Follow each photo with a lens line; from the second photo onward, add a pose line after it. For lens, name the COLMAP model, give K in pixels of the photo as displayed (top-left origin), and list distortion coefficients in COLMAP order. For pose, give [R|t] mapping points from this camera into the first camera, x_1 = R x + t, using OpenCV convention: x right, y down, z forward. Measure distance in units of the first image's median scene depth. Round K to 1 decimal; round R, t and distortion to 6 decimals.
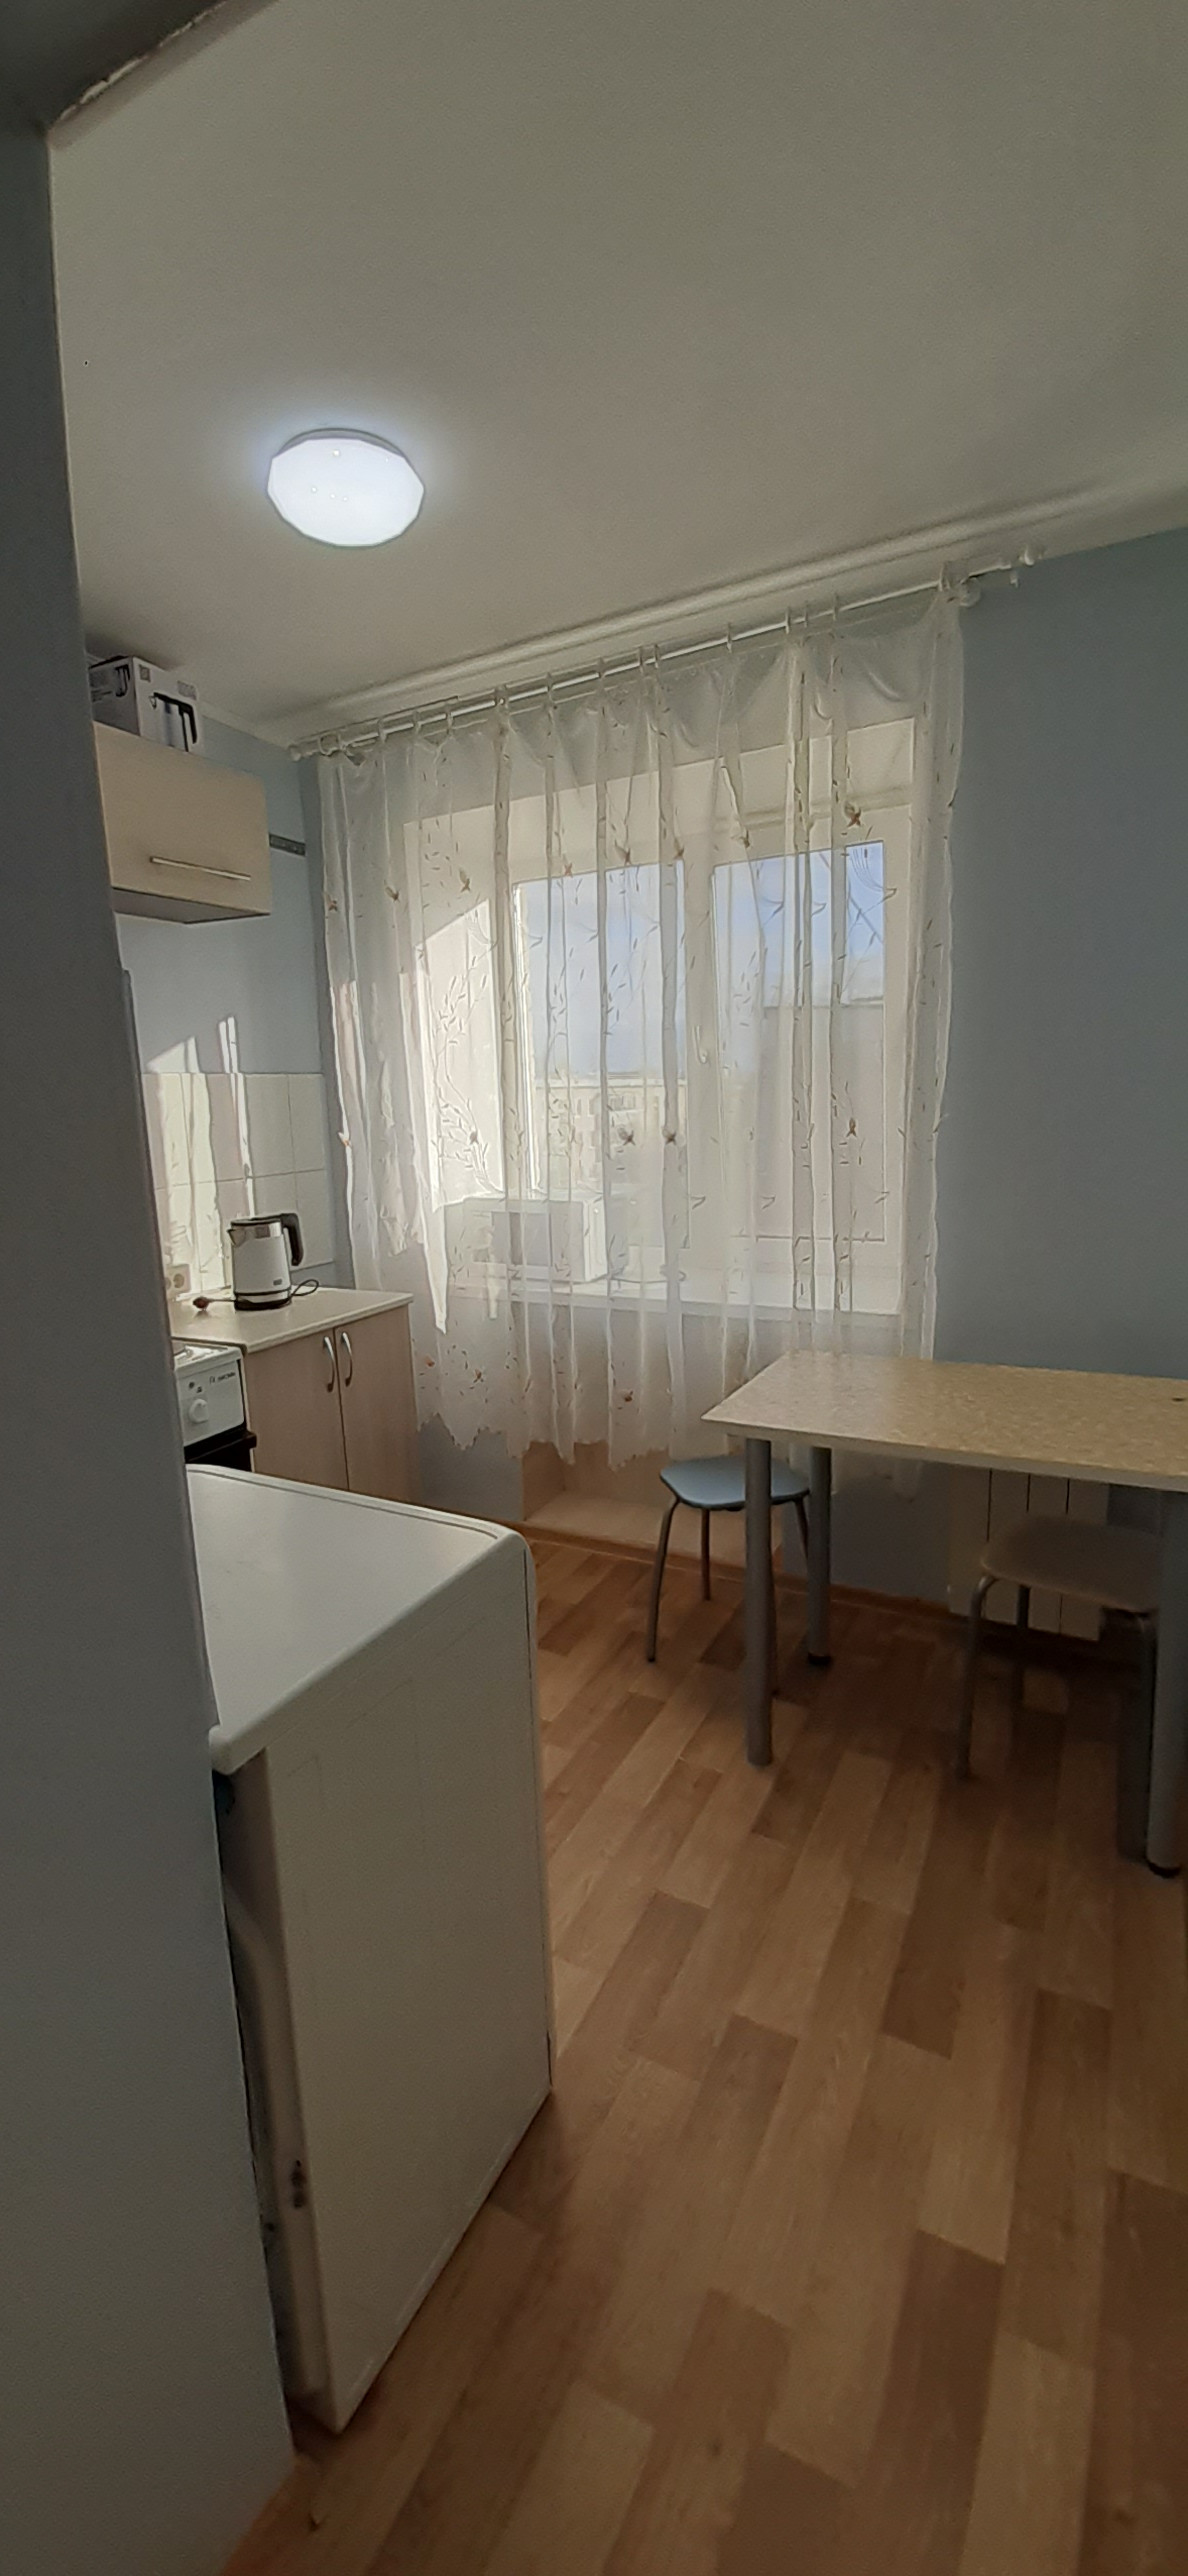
lens RADIAL K [[1033.2, 0, 570.5], [0, 1033.2, 1288.5], [0, 0, 1]] dist [0.012425, -0.015568]
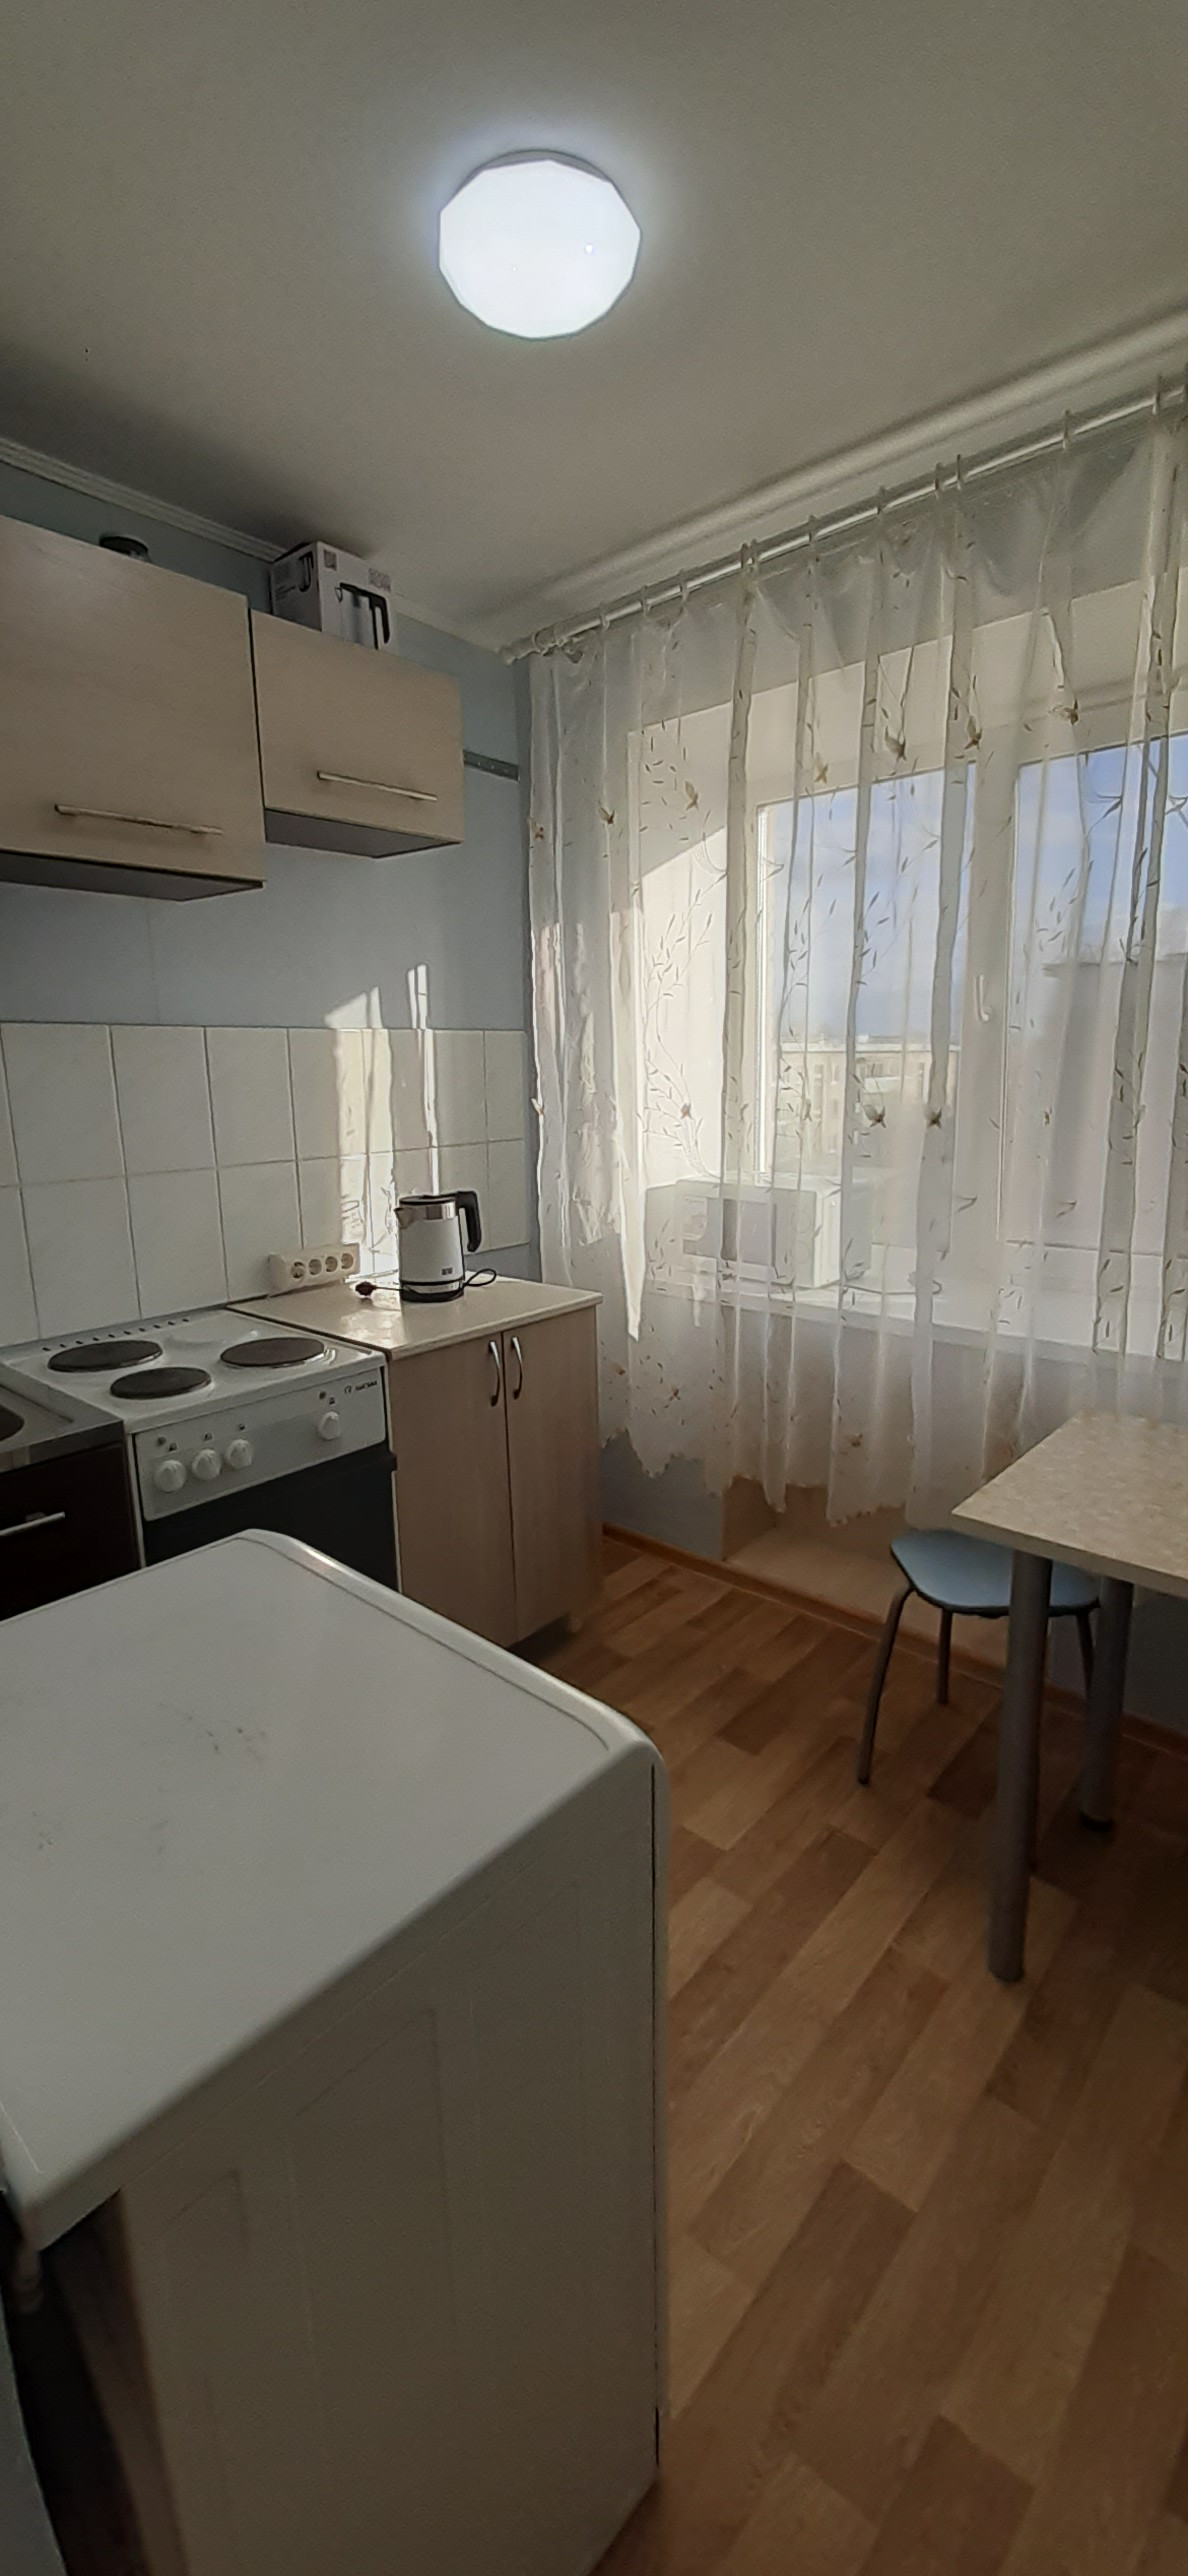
lens RADIAL K [[1040.1, 0, 569.0], [0, 1040.1, 1280.1], [0, 0, 1]] dist [0.016672, -0.016726]
pose [[0.971418, 0.063746, -0.228654, 0.017827], [-0.057448, 0.997766, 0.034099, -0.036911], [0.230317, -0.019989, 0.972910, 0.183785]]
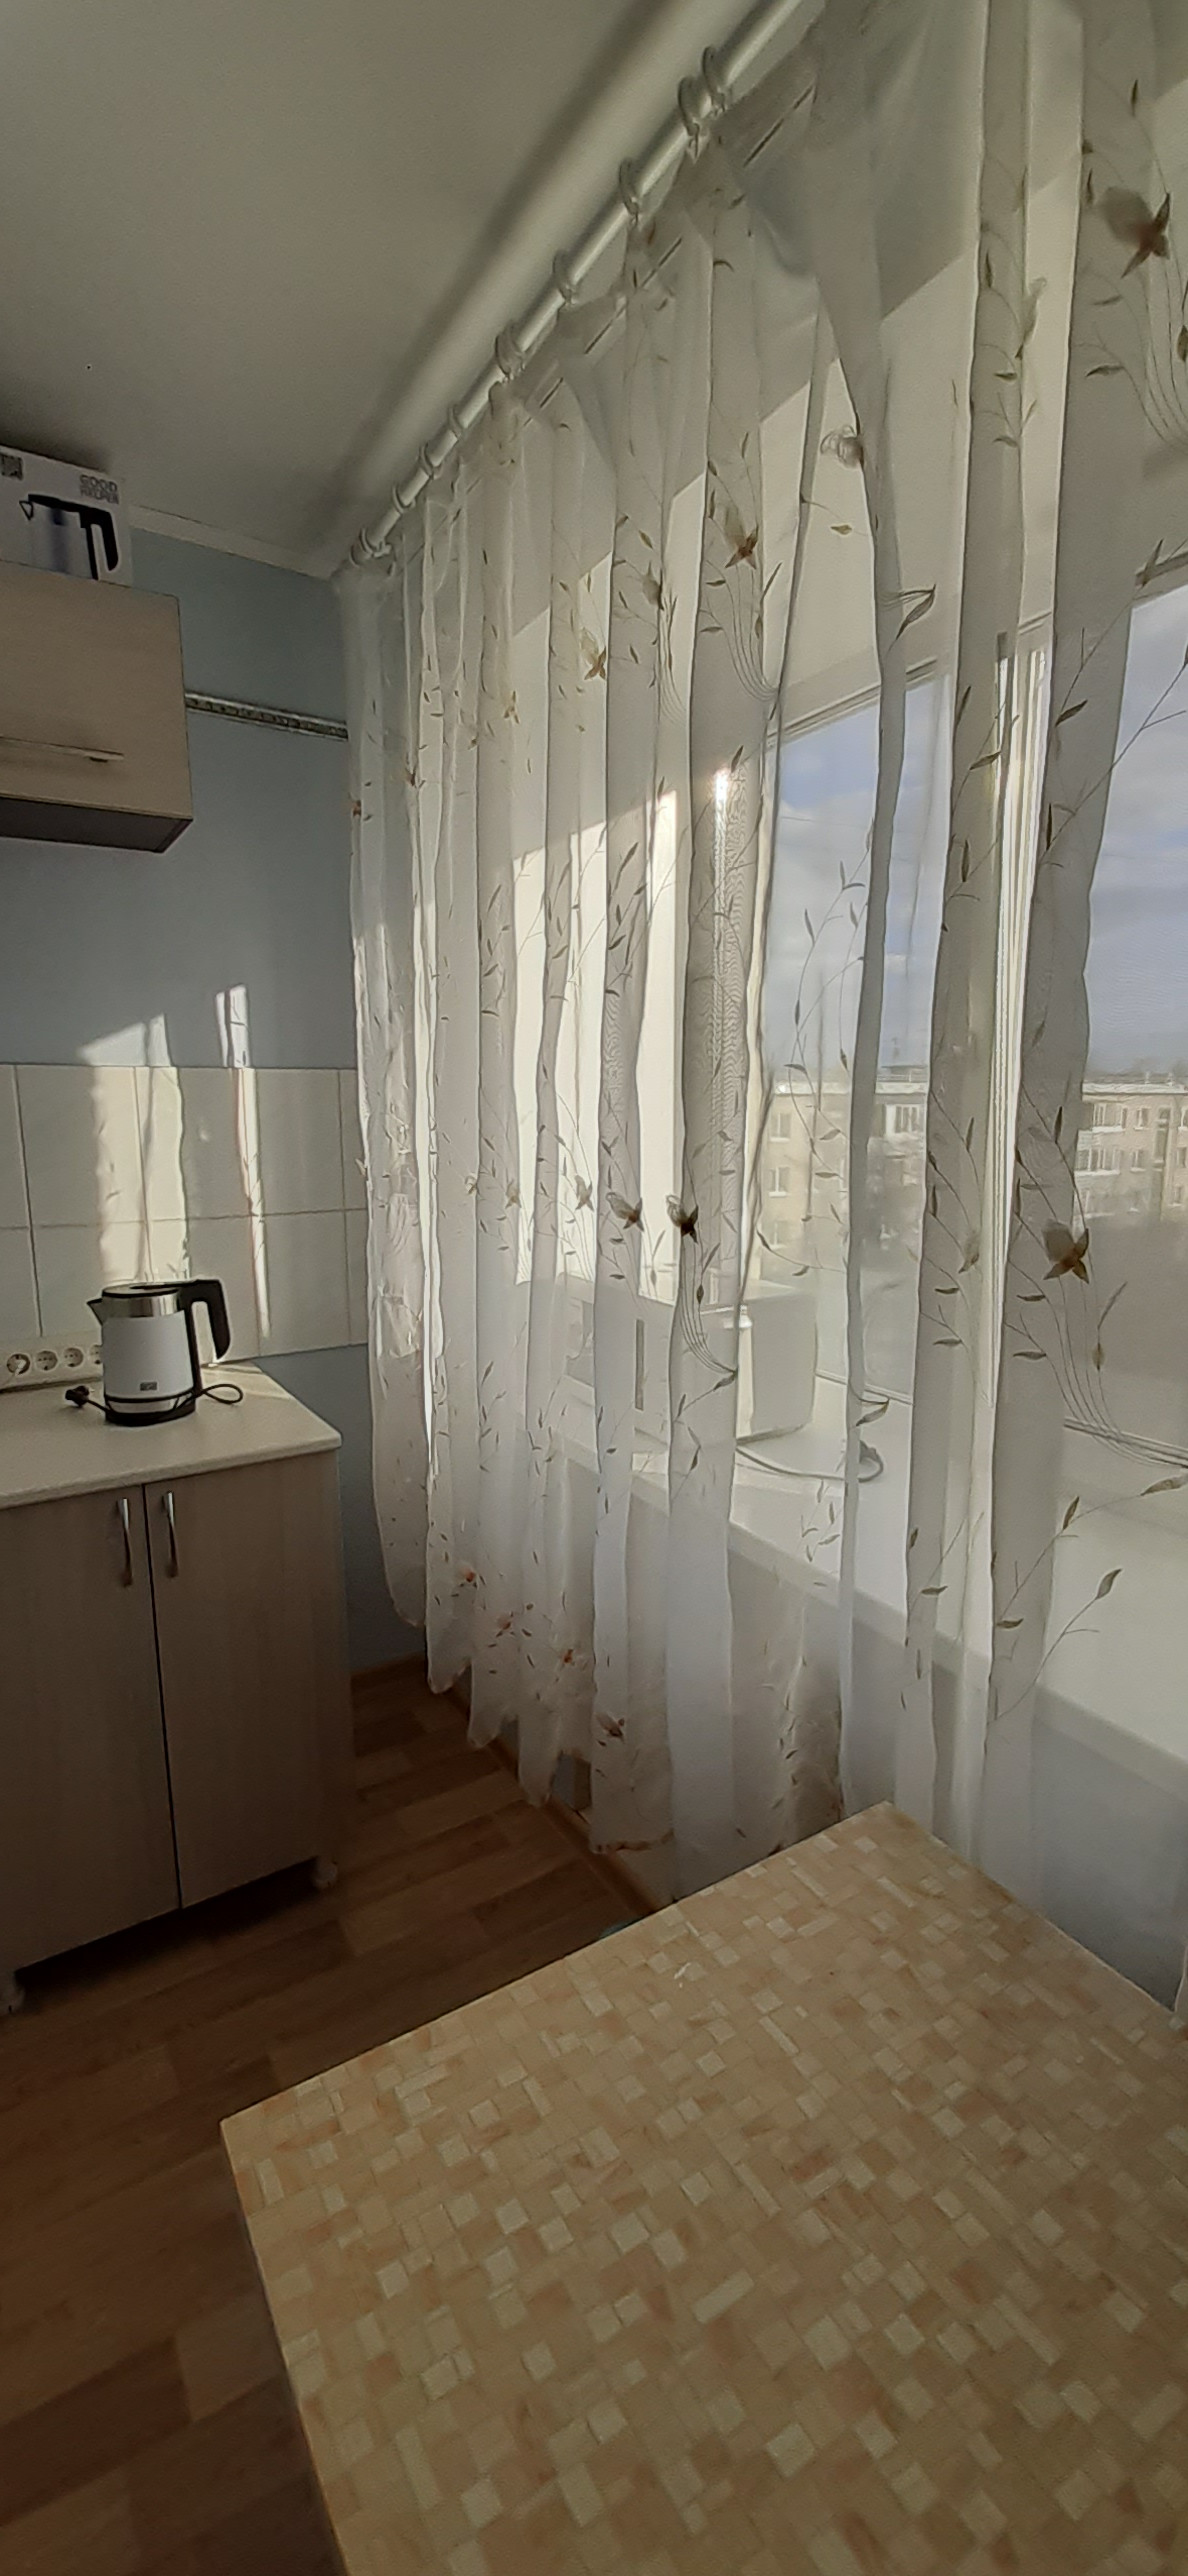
lens RADIAL K [[1030.5, 0, 563.8], [0, 1030.5, 1285.2], [0, 0, 1]] dist [0.017733, -0.016047]
pose [[0.856907, 0.116578, -0.502115, 0.280588], [-0.116918, 0.992660, 0.030939, -0.128953], [0.502036, 0.032195, 0.864247, 0.602379]]
